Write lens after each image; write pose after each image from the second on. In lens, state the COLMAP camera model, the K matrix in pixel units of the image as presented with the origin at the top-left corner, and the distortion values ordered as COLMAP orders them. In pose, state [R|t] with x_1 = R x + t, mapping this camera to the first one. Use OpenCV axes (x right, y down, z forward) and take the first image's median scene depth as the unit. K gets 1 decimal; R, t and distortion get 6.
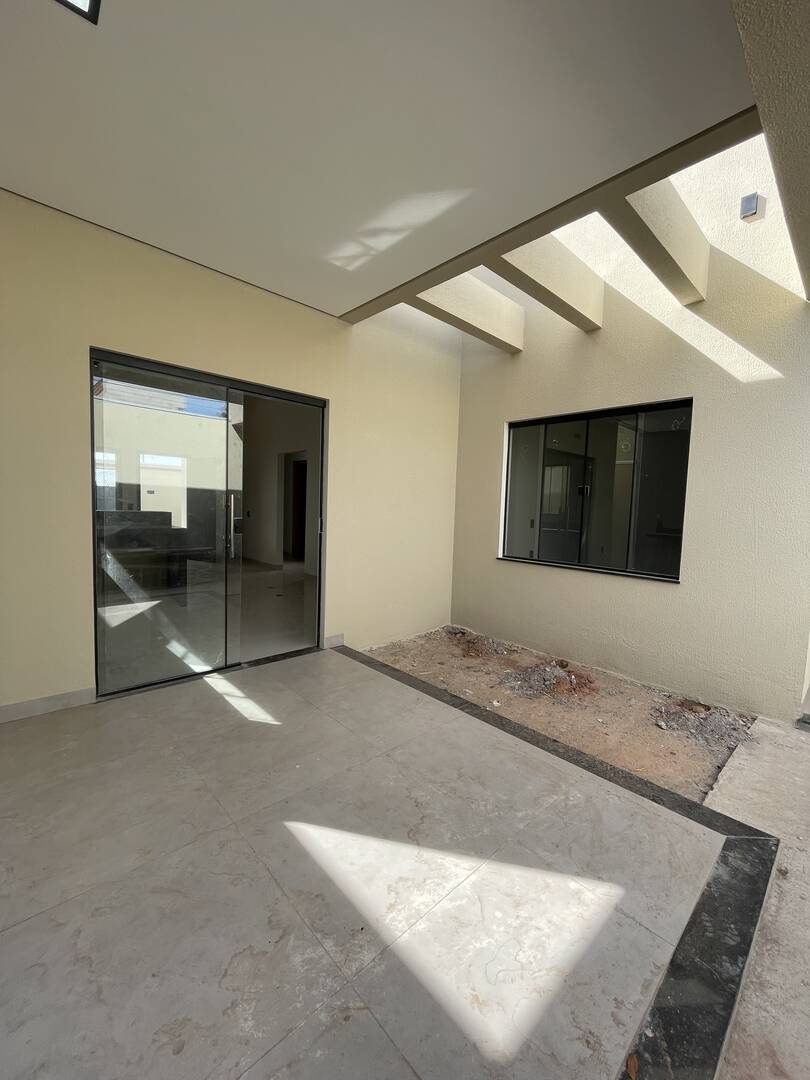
lens RADIAL K [[439.8, 0, 414.6], [0, 439.8, 536.8], [0, 0, 1]] dist [-0.004182, 0.000856]
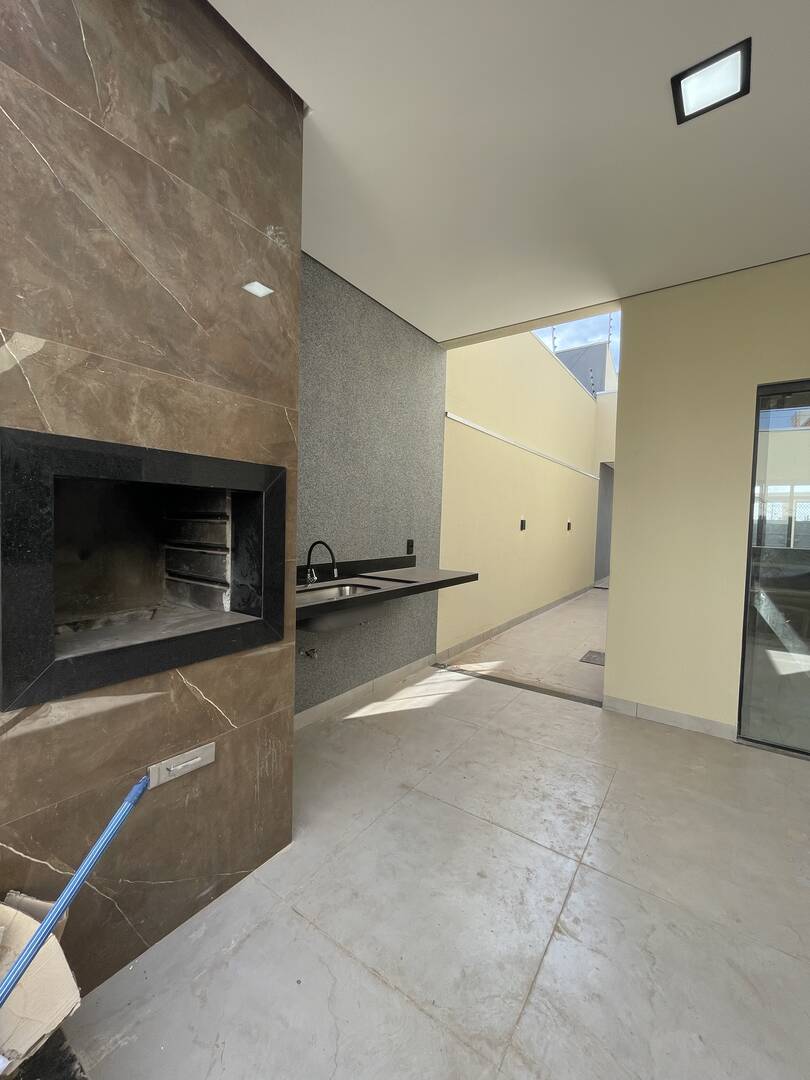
lens RADIAL K [[439.8, 0, 404.4], [0, 439.8, 540.0], [0, 0, 1]] dist [-0.004182, 0.000856]
pose [[0.200959, 0.014557, -0.979491, 0.086290], [-0.086916, 0.996211, -0.003026, -0.006294], [0.975736, 0.085742, 0.201463, 0.041767]]
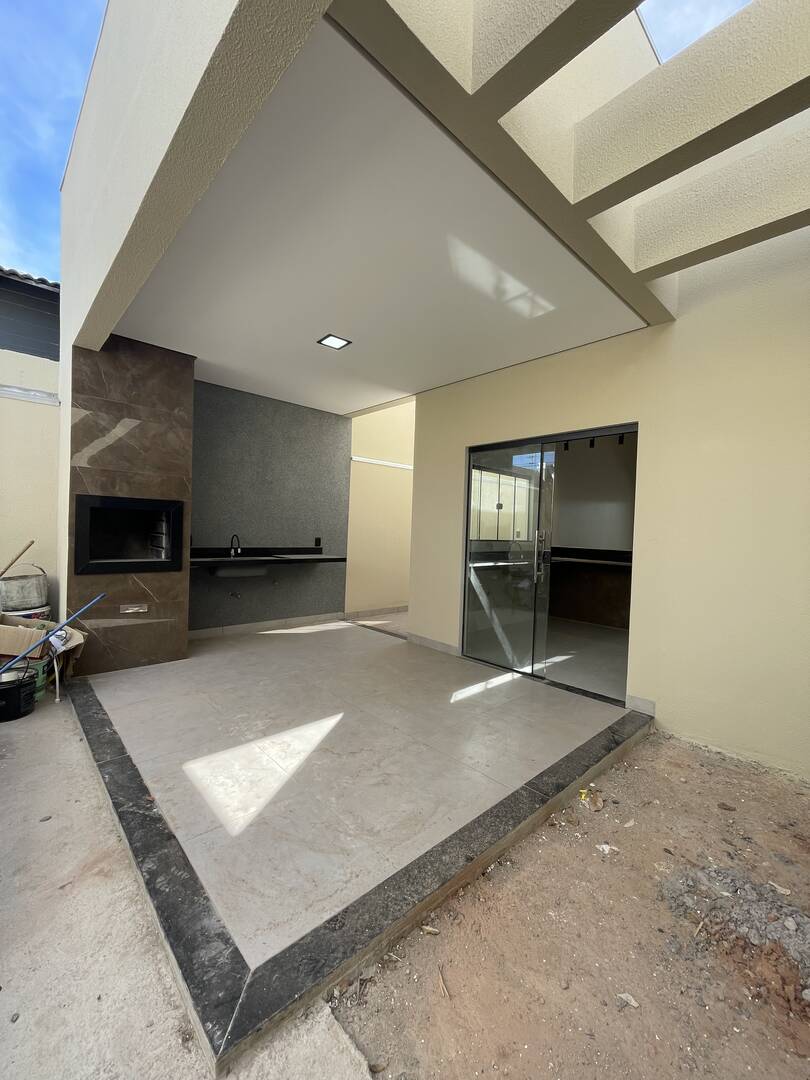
lens RADIAL K [[439.8, 0, 407.1], [0, 439.8, 541.3], [0, 0, 1]] dist [-0.004182, 0.000856]
pose [[-0.011058, -0.007514, -0.999911, 1.012771], [-0.104961, 0.994456, -0.006312, -0.028239], [0.994415, 0.104881, -0.011785, 0.839462]]
